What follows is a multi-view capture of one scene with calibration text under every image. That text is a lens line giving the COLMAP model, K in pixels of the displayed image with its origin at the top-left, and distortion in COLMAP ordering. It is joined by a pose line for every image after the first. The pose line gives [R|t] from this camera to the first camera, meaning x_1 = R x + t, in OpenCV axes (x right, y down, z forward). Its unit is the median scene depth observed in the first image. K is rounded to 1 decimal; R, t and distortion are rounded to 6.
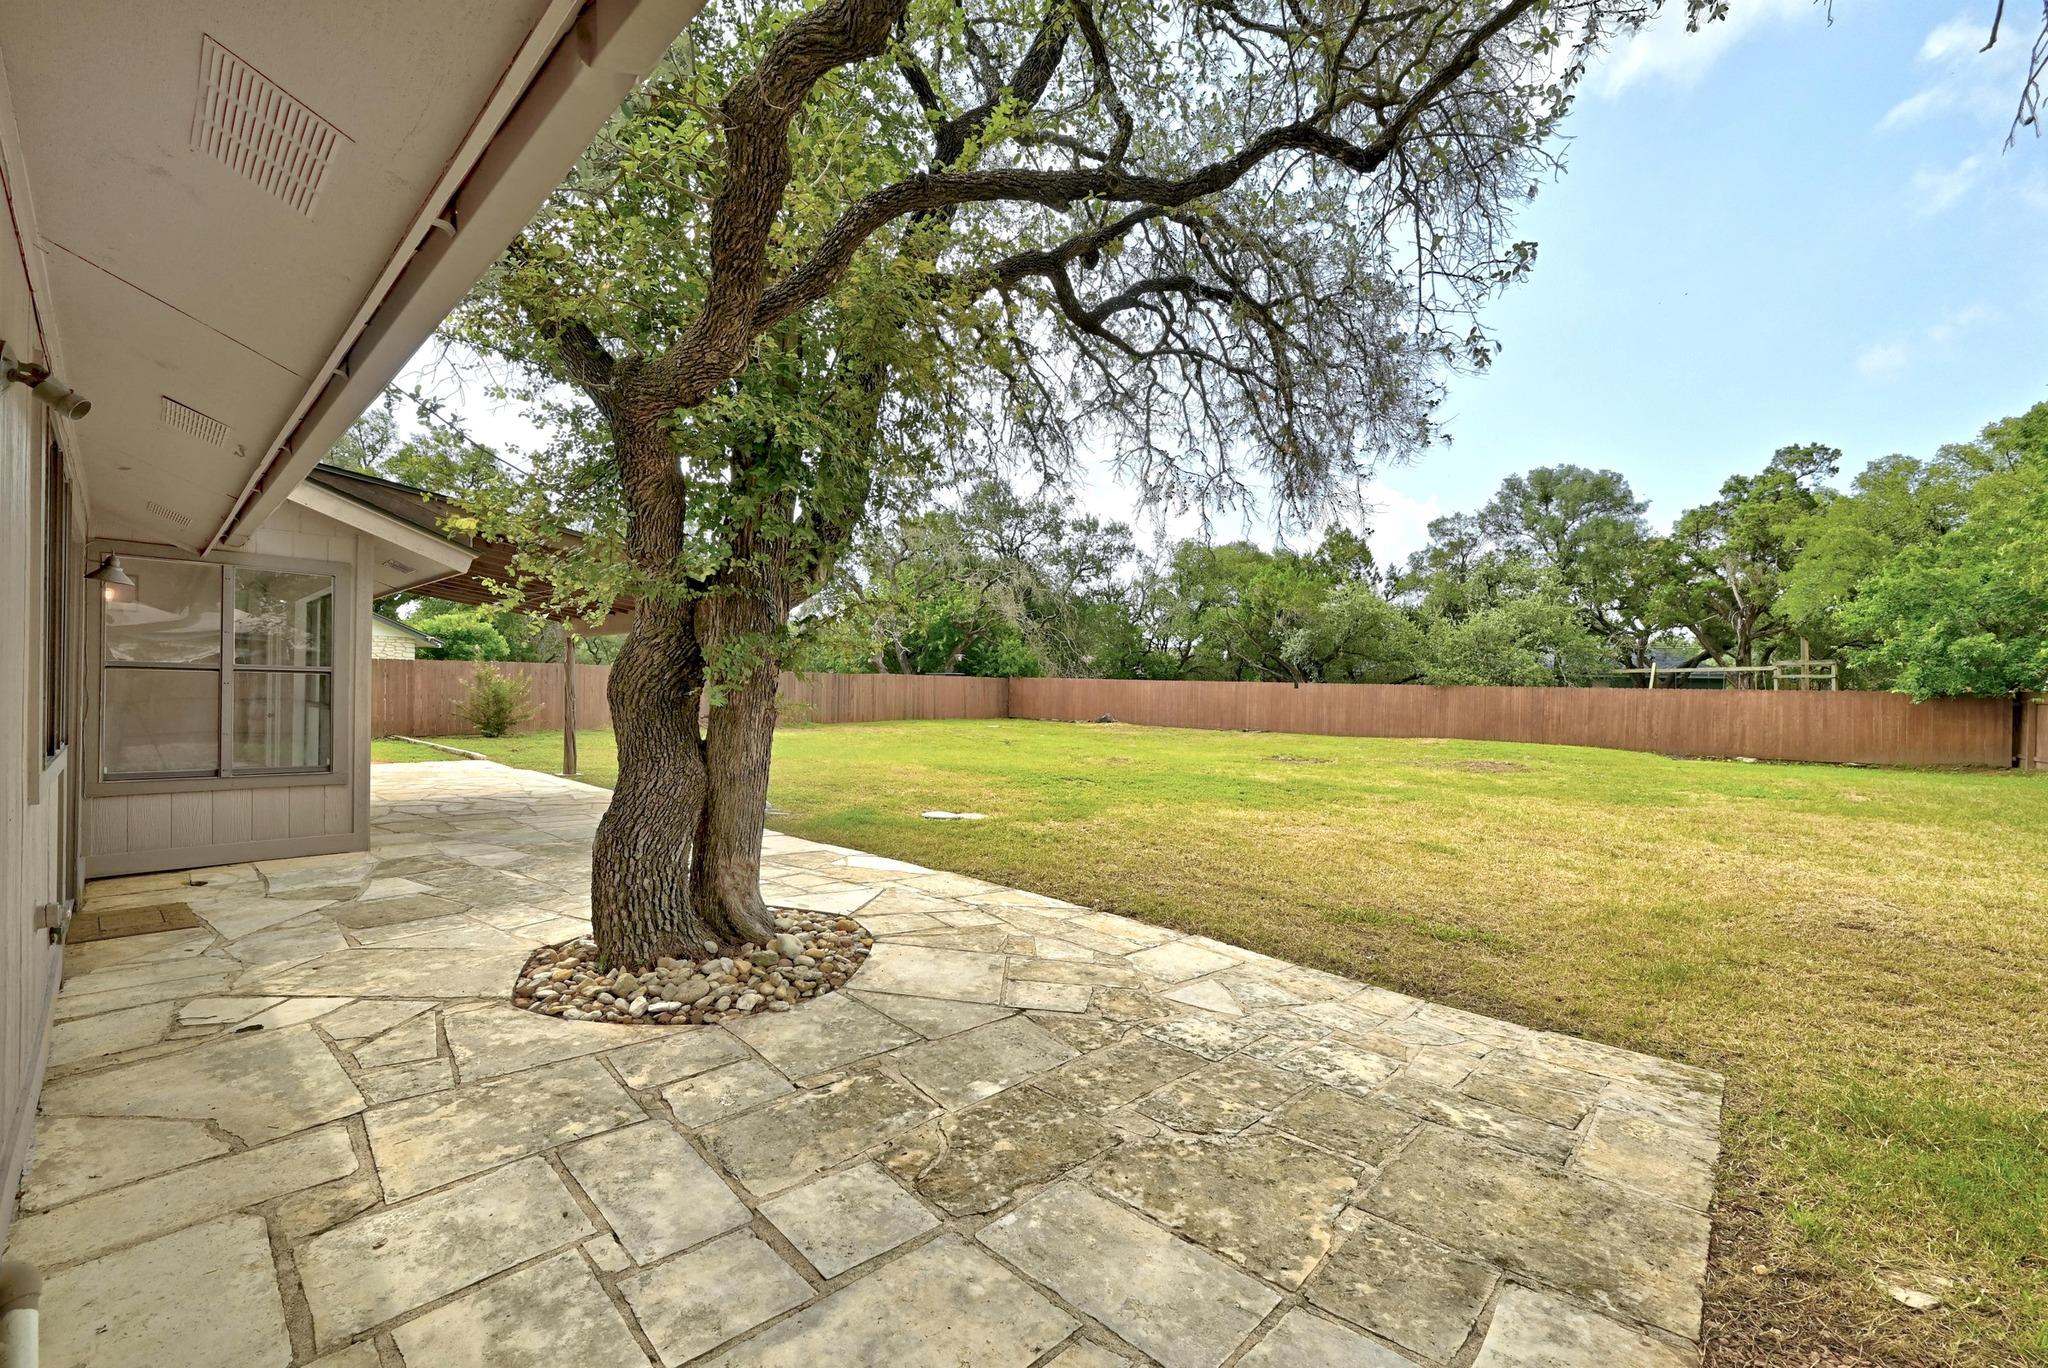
lens RADIAL K [[813.4, 0, 1024.0], [0, 813.4, 684.0], [0, 0, 1]] dist [0.000568, -0.000047]
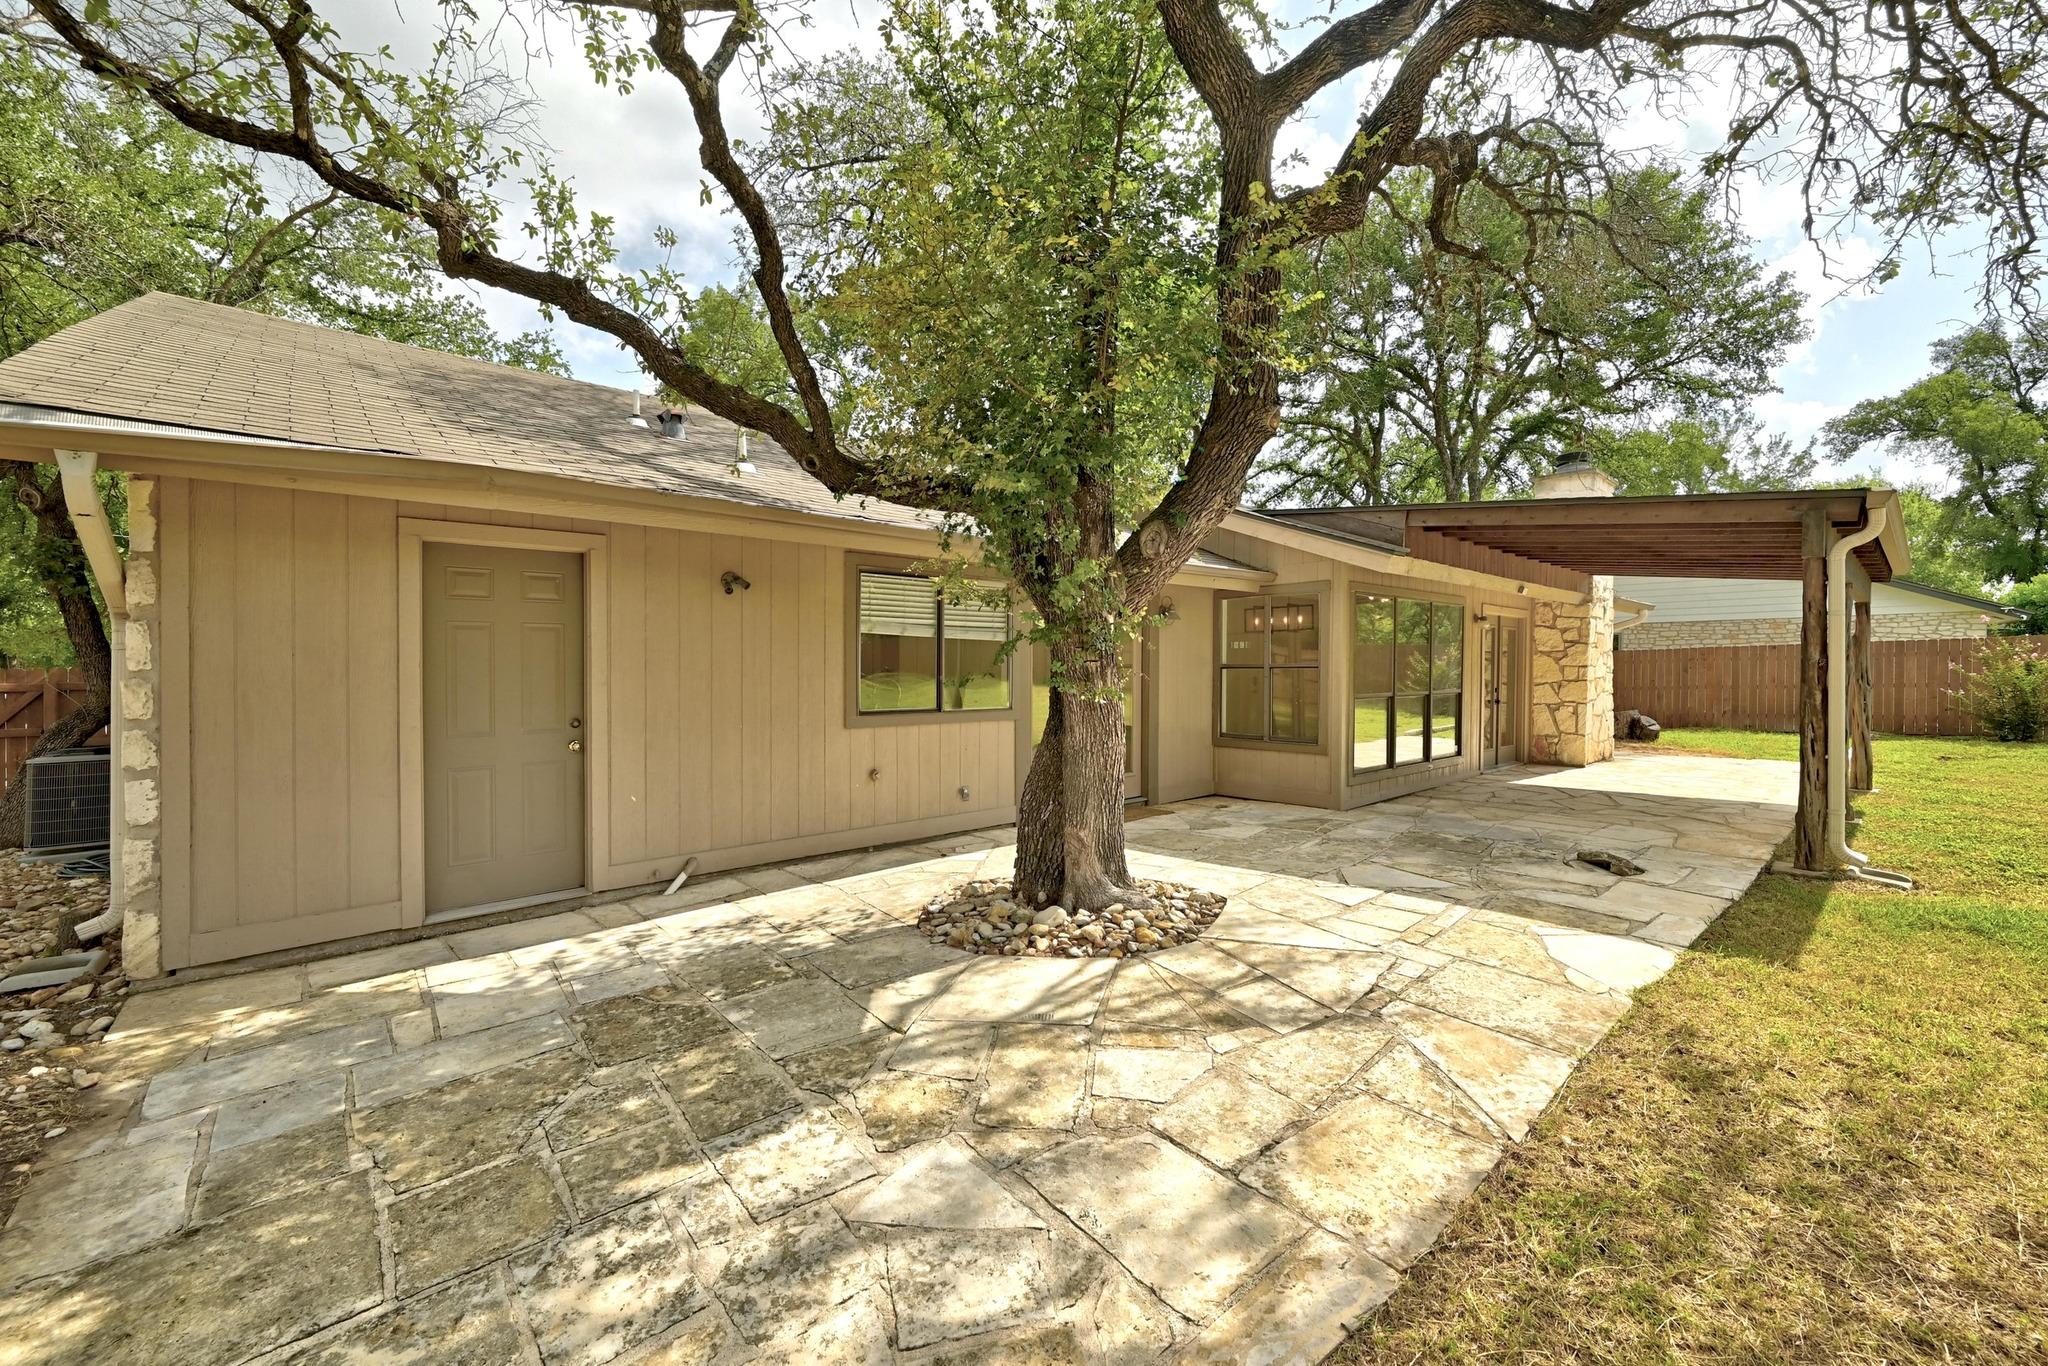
lens RADIAL K [[813.4, 0, 1024.0], [0, 813.4, 683.0], [0, 0, 1]] dist [0.000568, -0.000047]
pose [[-0.076682, -0.000644, -0.997055, 0.896918], [0.016061, 0.999869, -0.001881, 0.042457], [0.996926, -0.016158, -0.076662, 1.274535]]
